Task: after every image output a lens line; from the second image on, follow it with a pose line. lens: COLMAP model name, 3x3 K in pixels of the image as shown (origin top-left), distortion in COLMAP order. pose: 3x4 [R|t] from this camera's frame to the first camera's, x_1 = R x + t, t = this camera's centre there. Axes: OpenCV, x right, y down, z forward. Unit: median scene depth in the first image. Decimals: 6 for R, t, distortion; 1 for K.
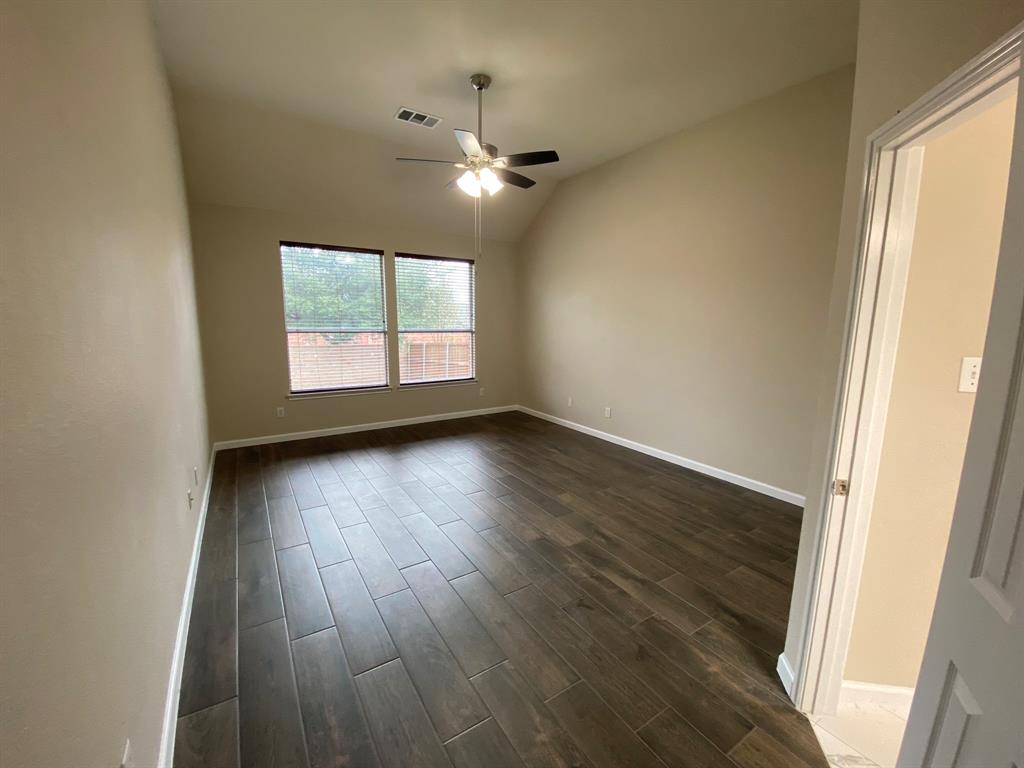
lens RADIAL K [[414.2, 0, 508.9], [0, 414.2, 384.5], [0, 0, 1]] dist [0.028635, -0.023605]
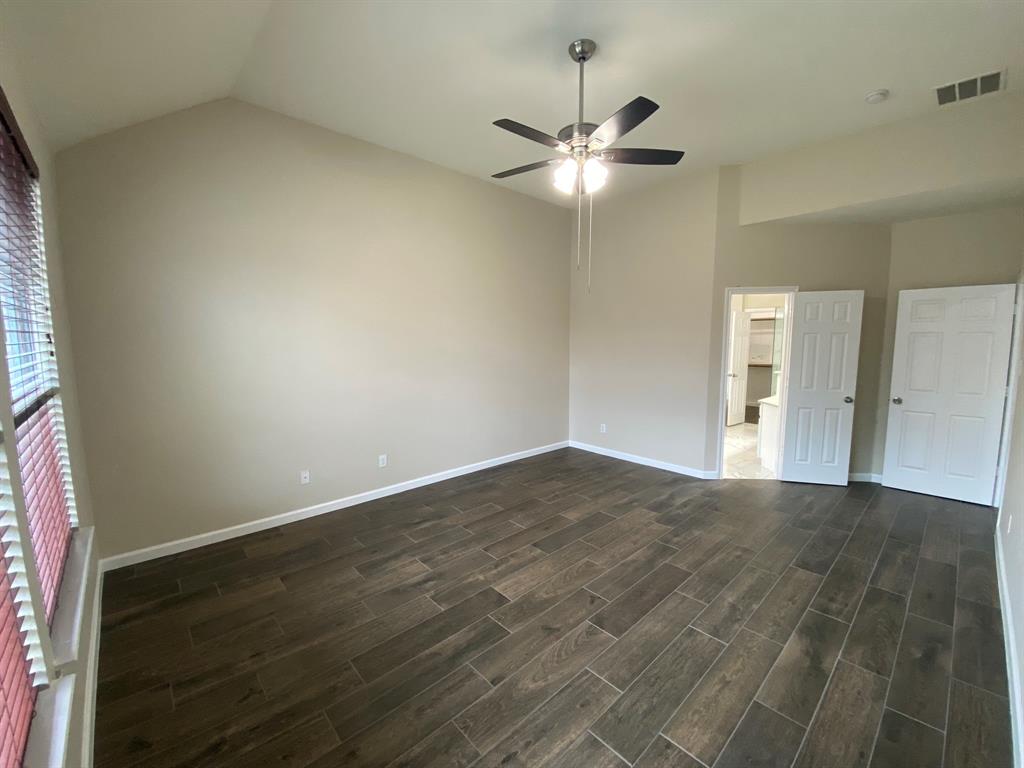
lens RADIAL K [[414.2, 0, 508.9], [0, 414.2, 384.5], [0, 0, 1]] dist [0.028635, -0.023605]
pose [[-0.151964, -0.128578, 0.979987, -0.806498], [0.160501, 0.975132, 0.152829, -0.229762], [-0.975267, 0.180514, -0.127548, 1.208245]]
